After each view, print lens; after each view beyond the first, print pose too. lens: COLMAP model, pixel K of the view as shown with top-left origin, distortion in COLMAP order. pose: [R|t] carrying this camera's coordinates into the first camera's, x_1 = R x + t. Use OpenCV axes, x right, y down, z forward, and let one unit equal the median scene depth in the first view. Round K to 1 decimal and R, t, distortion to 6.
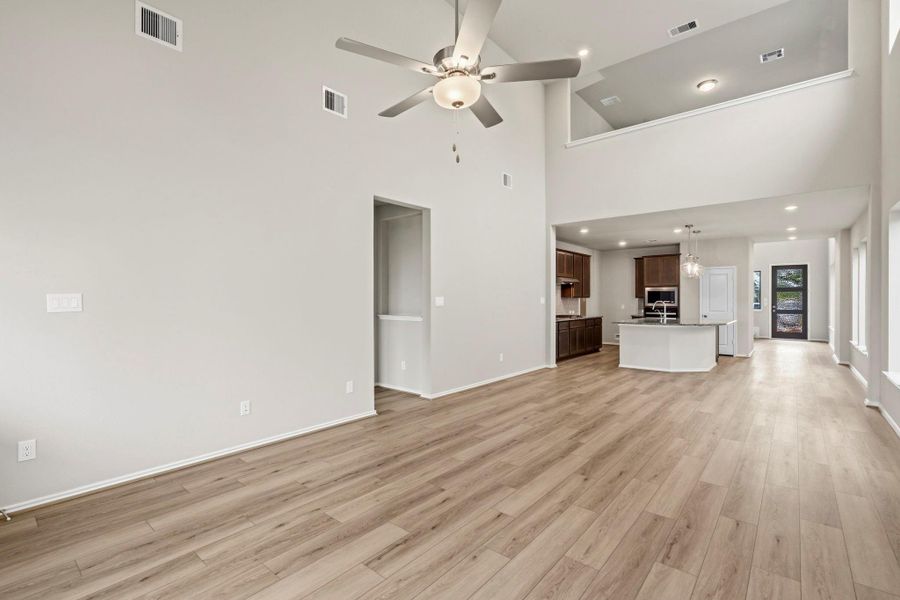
lens RADIAL K [[409.4, 0, 447.8], [0, 409.4, 301.7], [0, 0, 1]] dist [-0.002970, 0.000330]
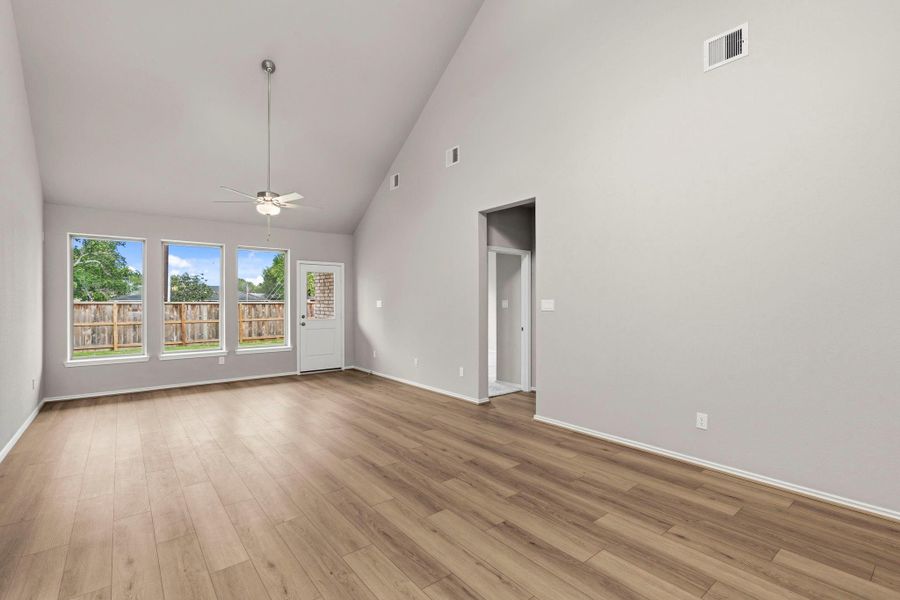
lens RADIAL K [[409.4, 0, 447.8], [0, 409.4, 301.7], [0, 0, 1]] dist [-0.002970, 0.000330]
pose [[-0.190205, -0.001739, -0.981743, 1.100736], [-0.003229, 0.999994, -0.001145, -0.007779], [0.981739, 0.002953, -0.190210, 1.301299]]
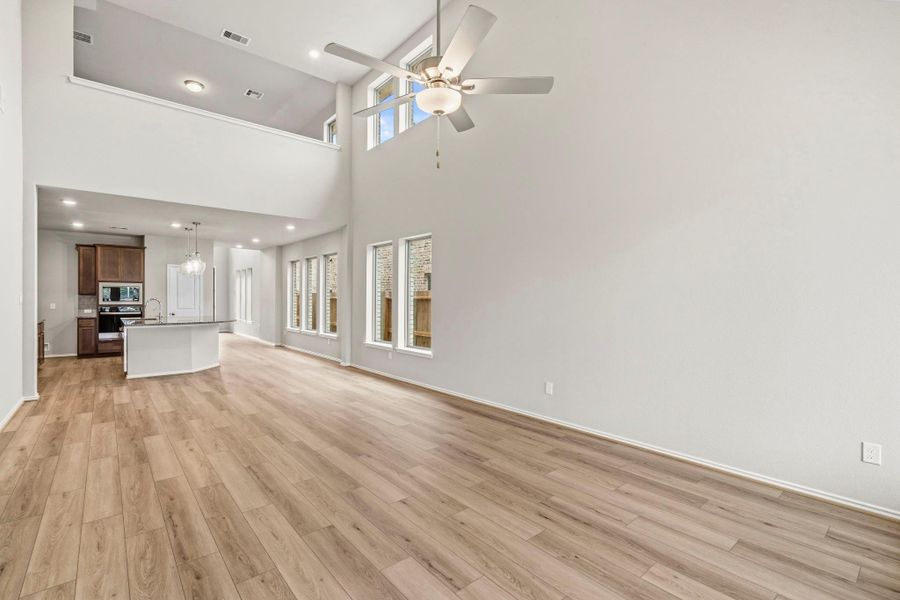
lens RADIAL K [[409.4, 0, 447.8], [0, 409.4, 301.7], [0, 0, 1]] dist [-0.002970, 0.000330]
pose [[0.161968, -0.004586, 0.986785, -0.556027], [-0.002003, 0.999986, 0.004976, -0.002184], [-0.986794, -0.002782, 0.161956, 0.443015]]
